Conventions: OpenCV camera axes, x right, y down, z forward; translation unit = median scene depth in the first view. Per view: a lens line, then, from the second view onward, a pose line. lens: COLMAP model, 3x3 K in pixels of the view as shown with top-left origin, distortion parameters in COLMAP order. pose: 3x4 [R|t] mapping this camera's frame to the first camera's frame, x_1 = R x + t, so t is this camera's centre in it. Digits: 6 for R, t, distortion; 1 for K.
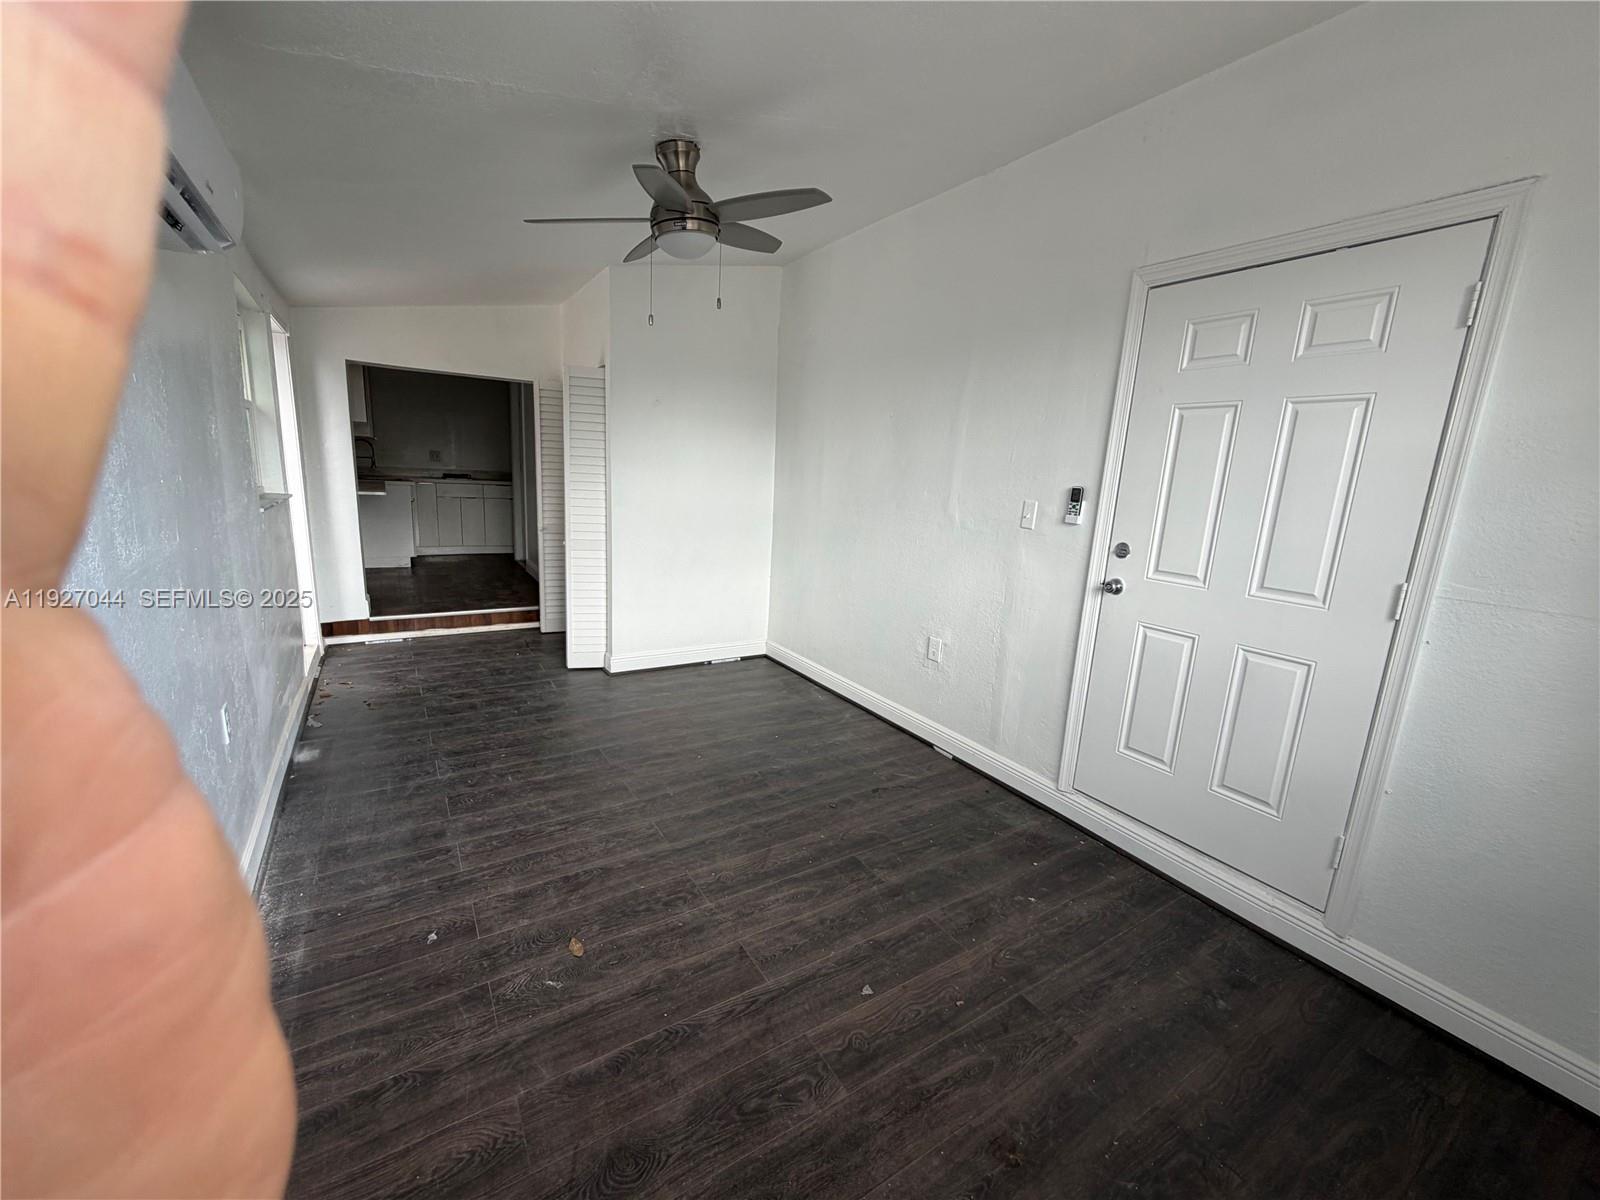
lens RADIAL K [[637.4, 0, 800.0], [0, 637.4, 600.0], [0, 0, 1]] dist [-0.000401, 0.000461]
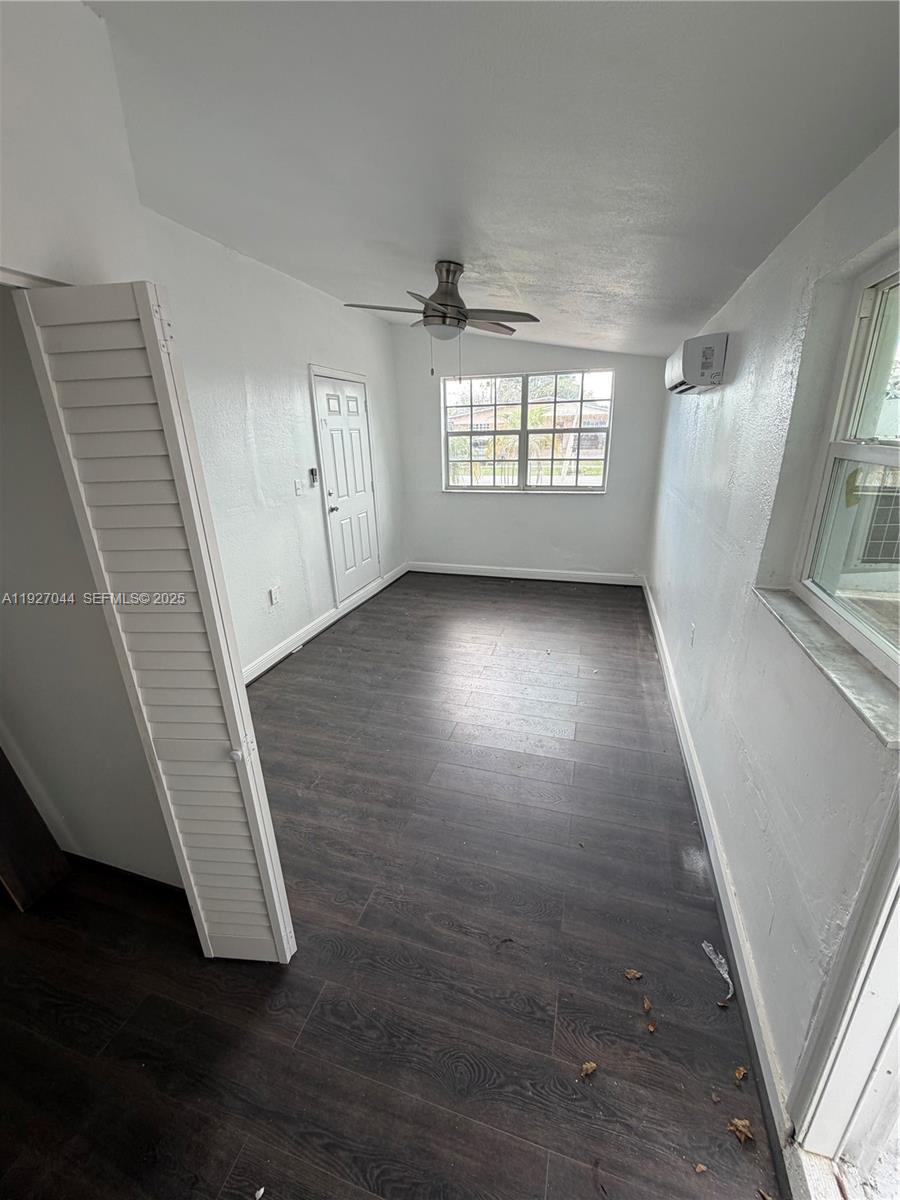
lens RADIAL K [[478.0, 0, 450.0], [0, 478.0, 600.0], [0, 0, 1]] dist [-0.000401, 0.000461]
pose [[-0.652782, -0.286737, 0.701183, -1.034759], [0.140488, 0.863720, 0.483994, -0.488657], [-0.744405, 0.414450, -0.523538, 1.638070]]
